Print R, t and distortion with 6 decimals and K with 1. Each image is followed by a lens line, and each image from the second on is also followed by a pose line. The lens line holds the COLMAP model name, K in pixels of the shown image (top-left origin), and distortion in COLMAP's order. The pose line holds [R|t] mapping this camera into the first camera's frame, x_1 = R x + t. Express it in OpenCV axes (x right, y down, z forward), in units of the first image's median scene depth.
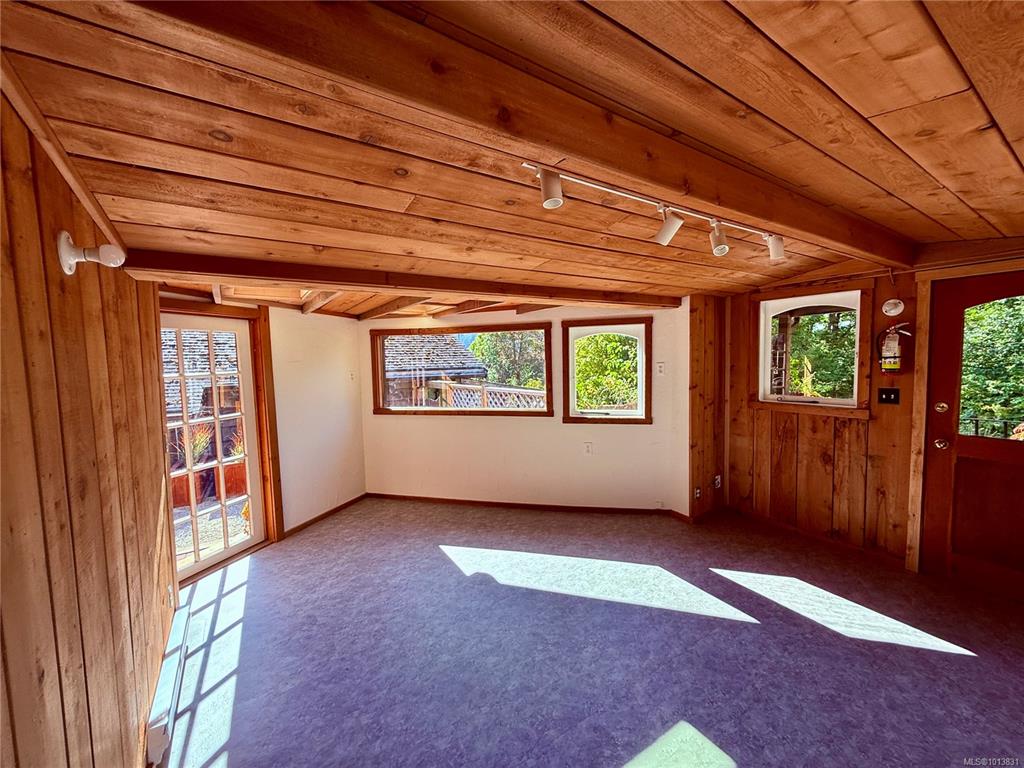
lens RADIAL K [[410.1, 0, 509.1], [0, 410.1, 384.1], [0, 0, 1]] dist [-0.001039, 0.000072]
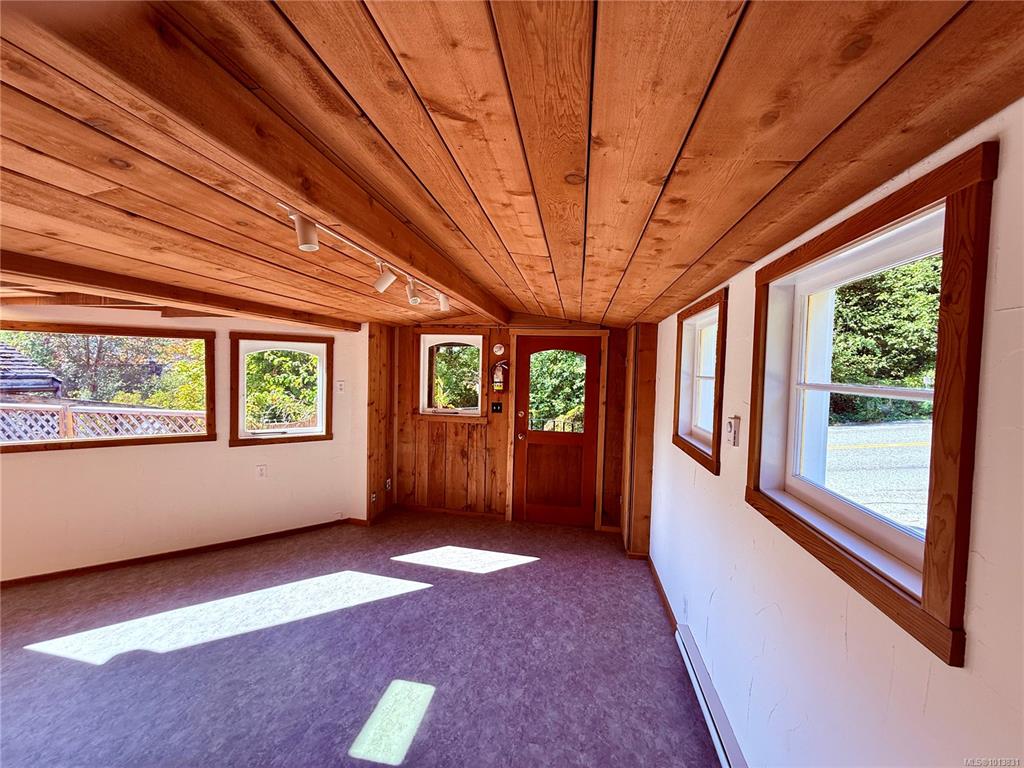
lens RADIAL K [[410.1, 0, 513.3], [0, 410.1, 385.1], [0, 0, 1]] dist [-0.001039, 0.000072]
pose [[0.675259, 0.012876, 0.737469, -0.156604], [0.007453, 0.999677, -0.024278, -0.017881], [-0.737543, 0.021891, 0.674945, -0.069924]]
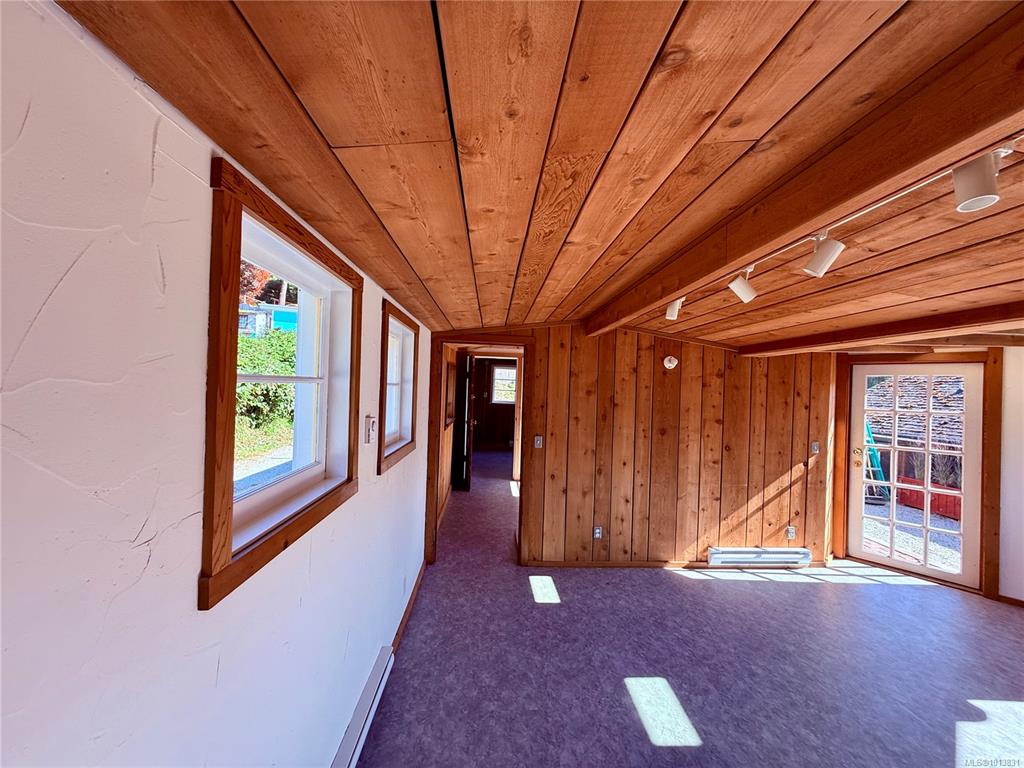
lens RADIAL K [[410.1, 0, 509.3], [0, 410.1, 382.8], [0, 0, 1]] dist [-0.001039, 0.000072]
pose [[-0.515465, 0.002877, -0.856906, 1.003750], [-0.071747, 0.996338, 0.046504, -0.085762], [0.853902, 0.085452, -0.513371, 0.646115]]
